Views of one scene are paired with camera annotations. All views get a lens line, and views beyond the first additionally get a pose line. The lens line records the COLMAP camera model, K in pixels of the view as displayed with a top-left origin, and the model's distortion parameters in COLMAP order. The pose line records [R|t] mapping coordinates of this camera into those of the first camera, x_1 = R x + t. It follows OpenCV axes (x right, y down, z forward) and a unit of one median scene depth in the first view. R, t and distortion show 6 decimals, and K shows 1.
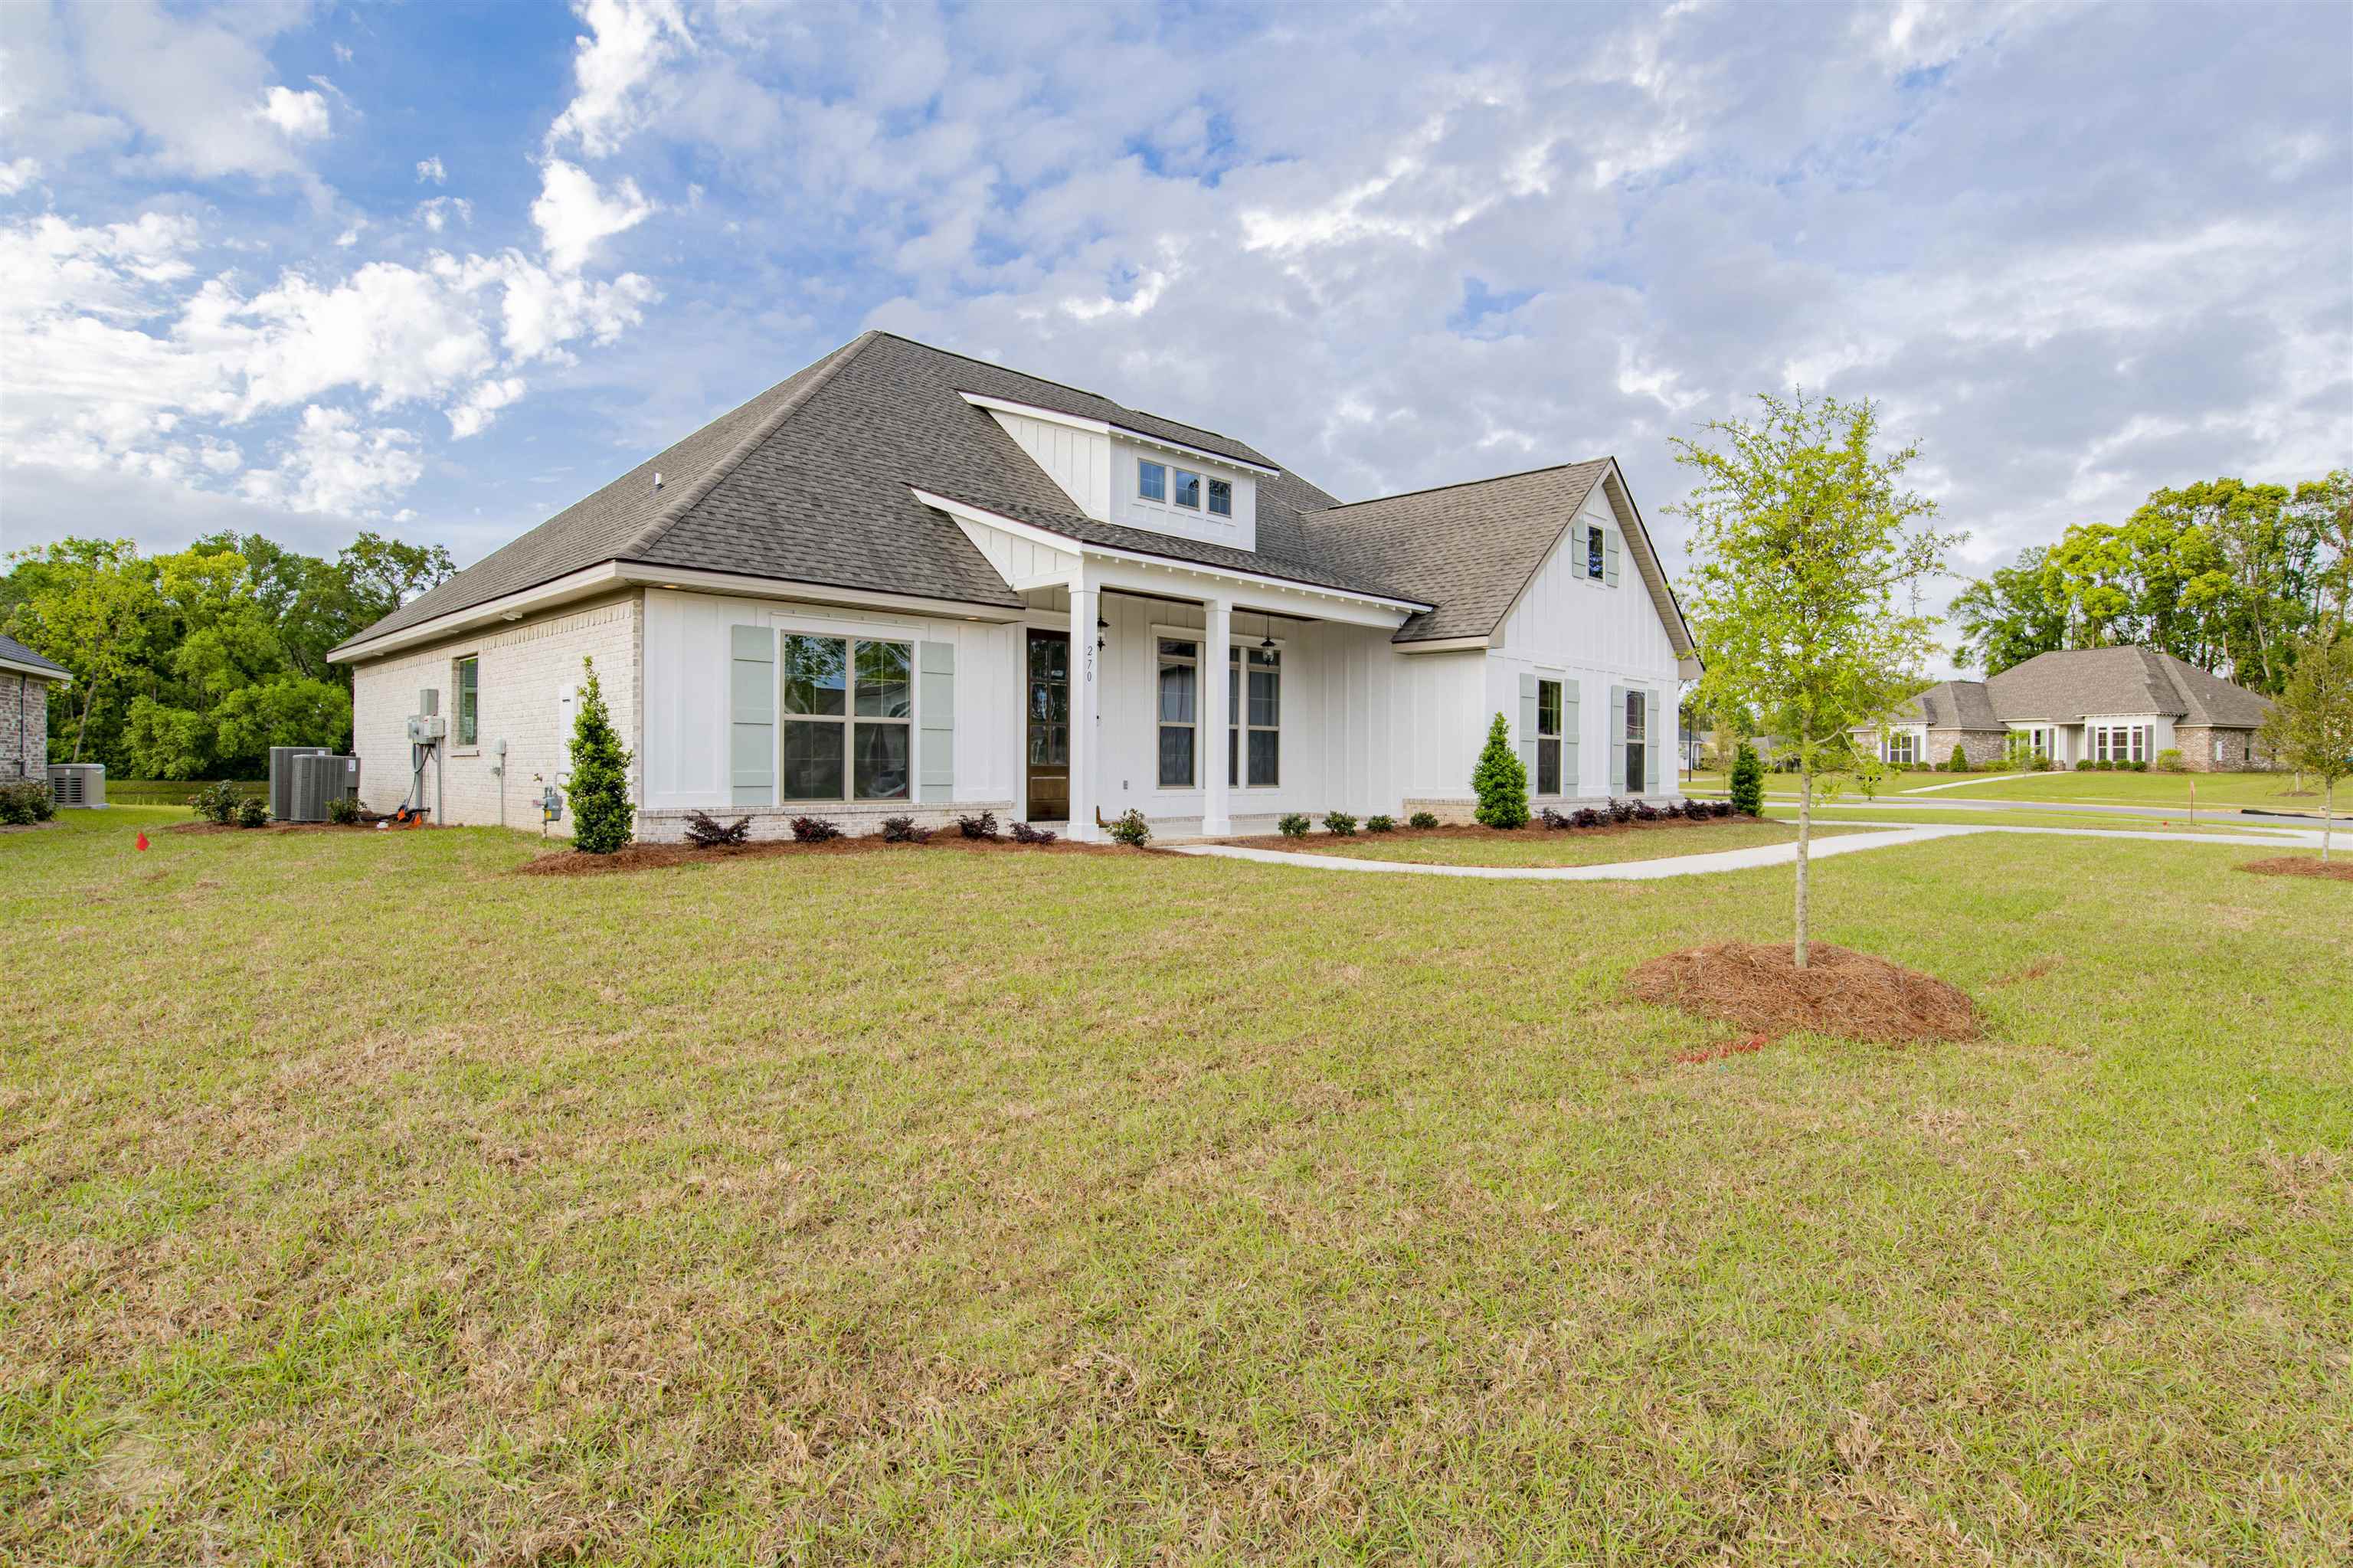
lens RADIAL K [[1205.7, 0, 1161.4], [0, 1205.7, 768.2], [0, 0, 1]] dist [-0.062320, 0.022706]
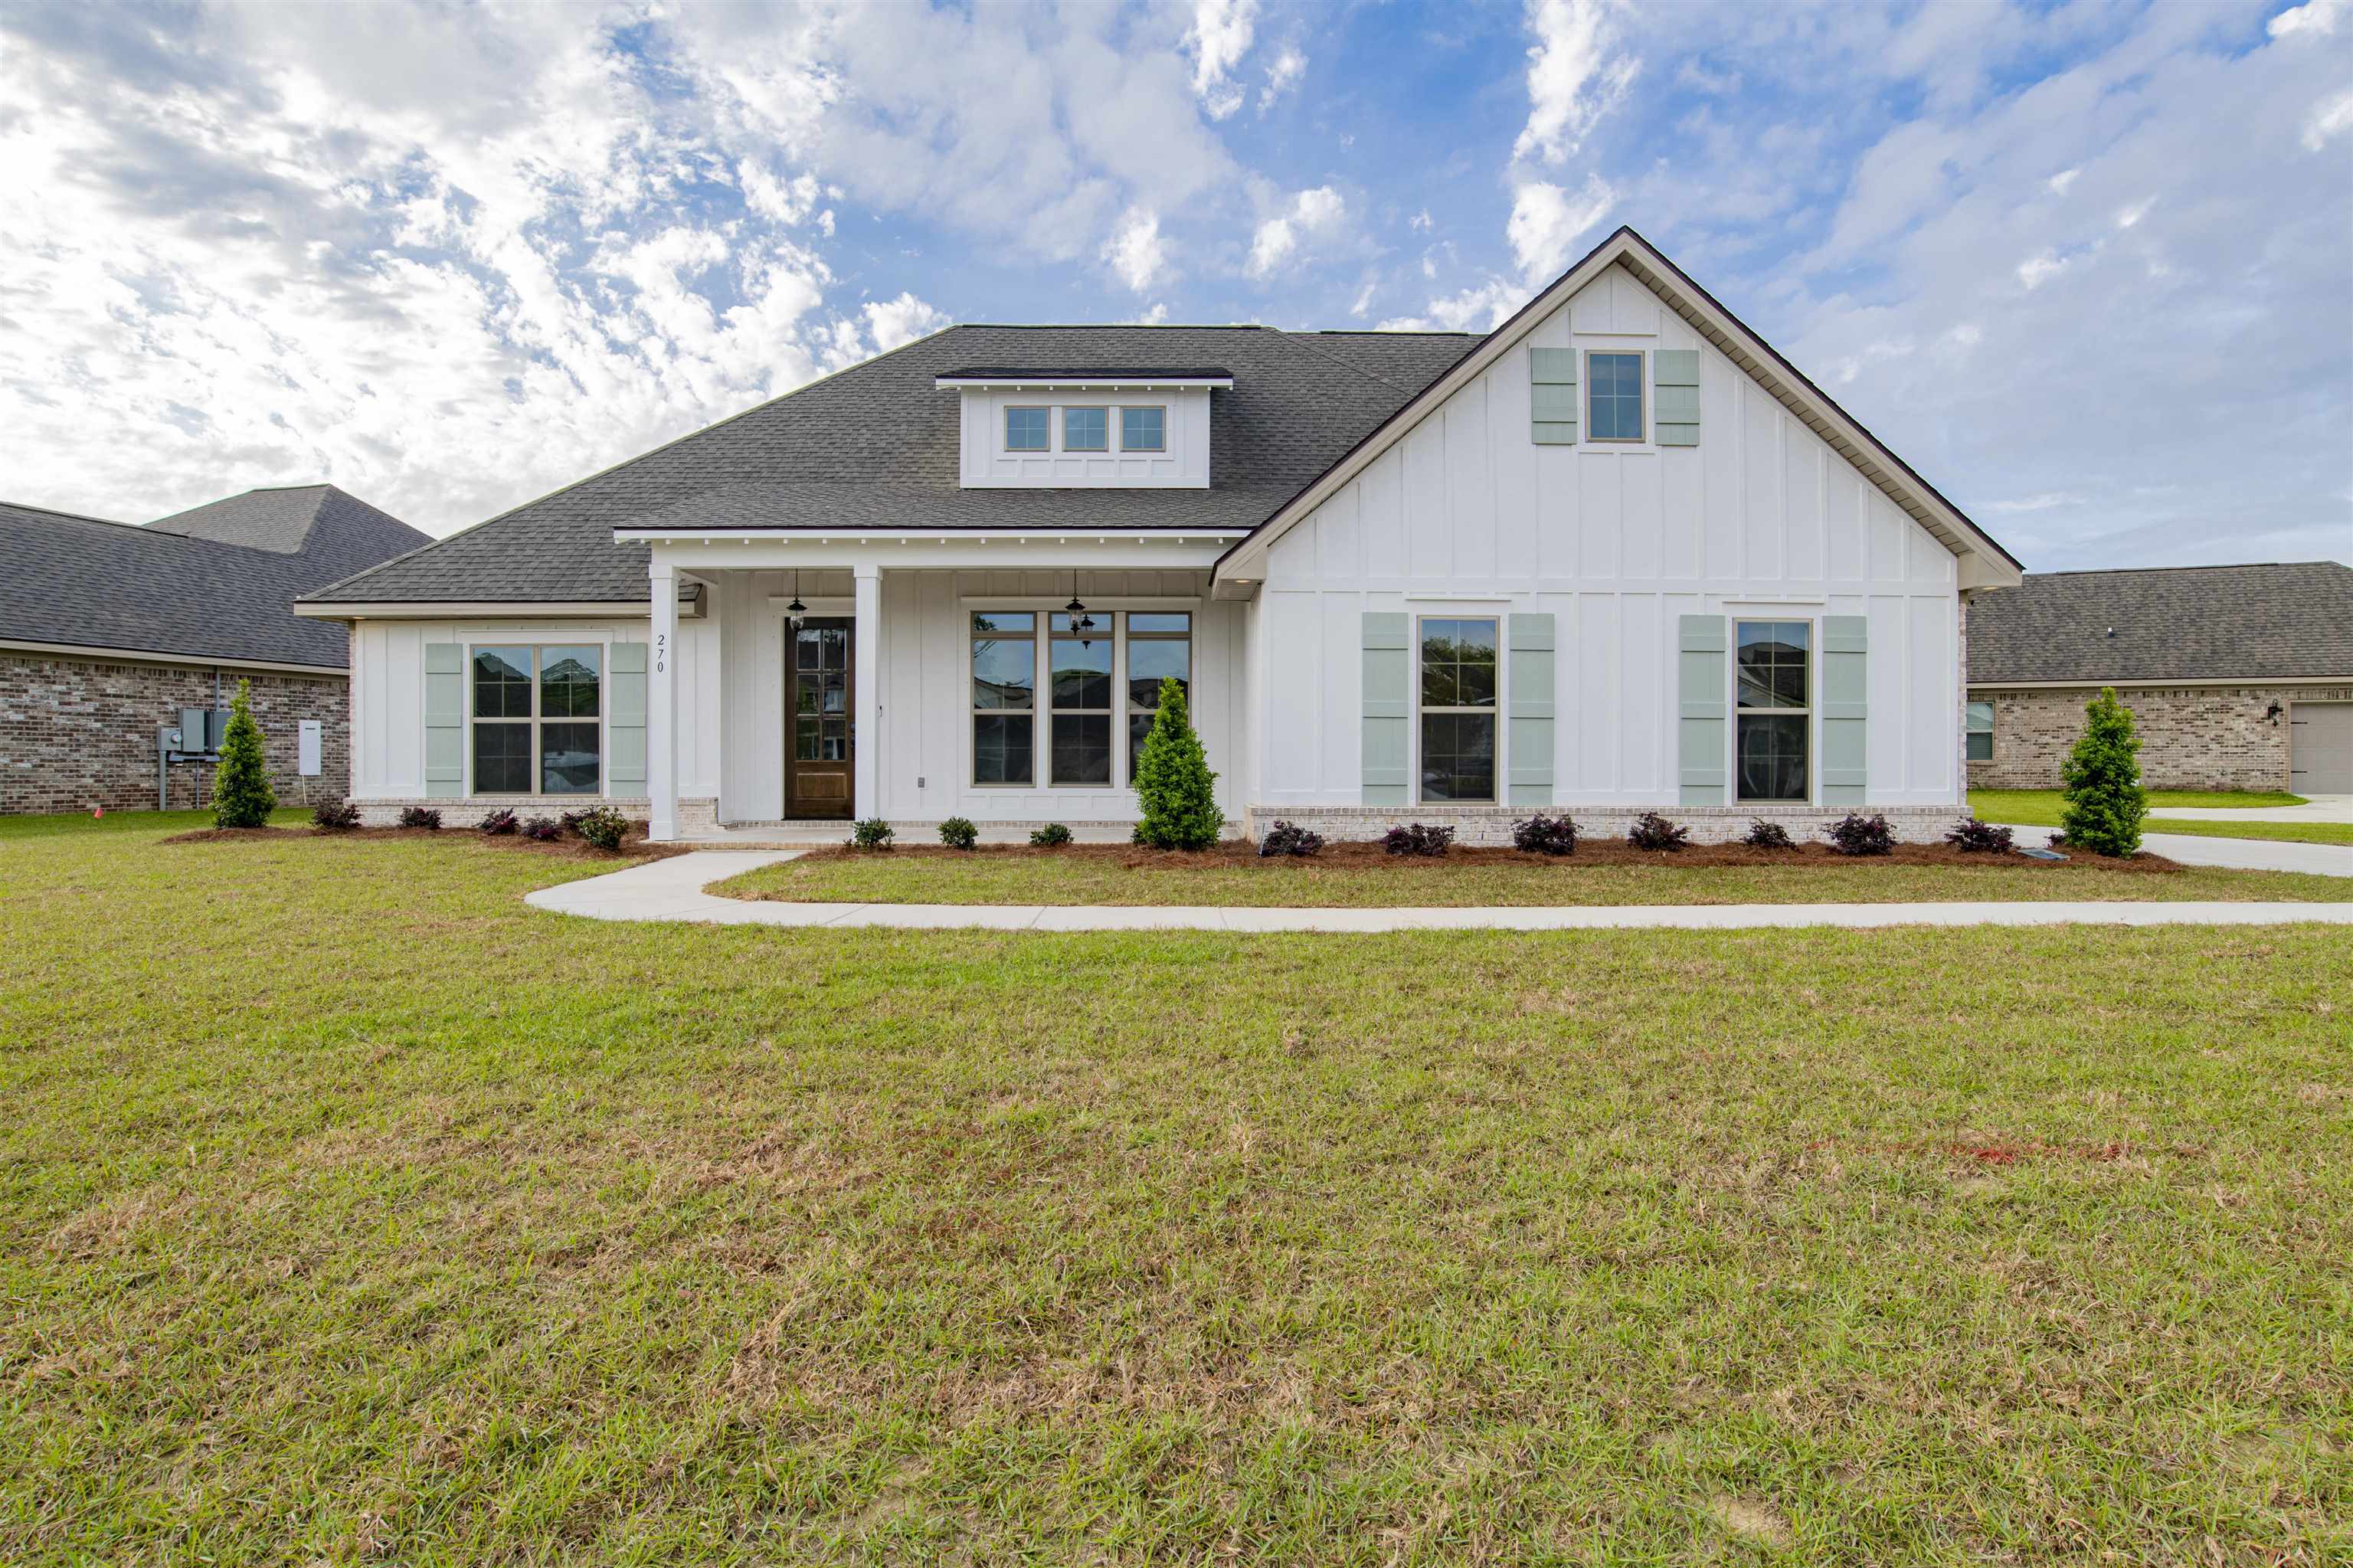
lens RADIAL K [[1237.5, 0, 1188.8], [0, 1237.5, 762.1], [0, 0, 1]] dist [-0.034092, 0.010596]
pose [[0.704471, -0.004247, -0.709720, 0.639272], [0.002334, 0.999991, -0.003668, 0.002130], [0.709729, 0.000928, 0.704474, 0.424275]]
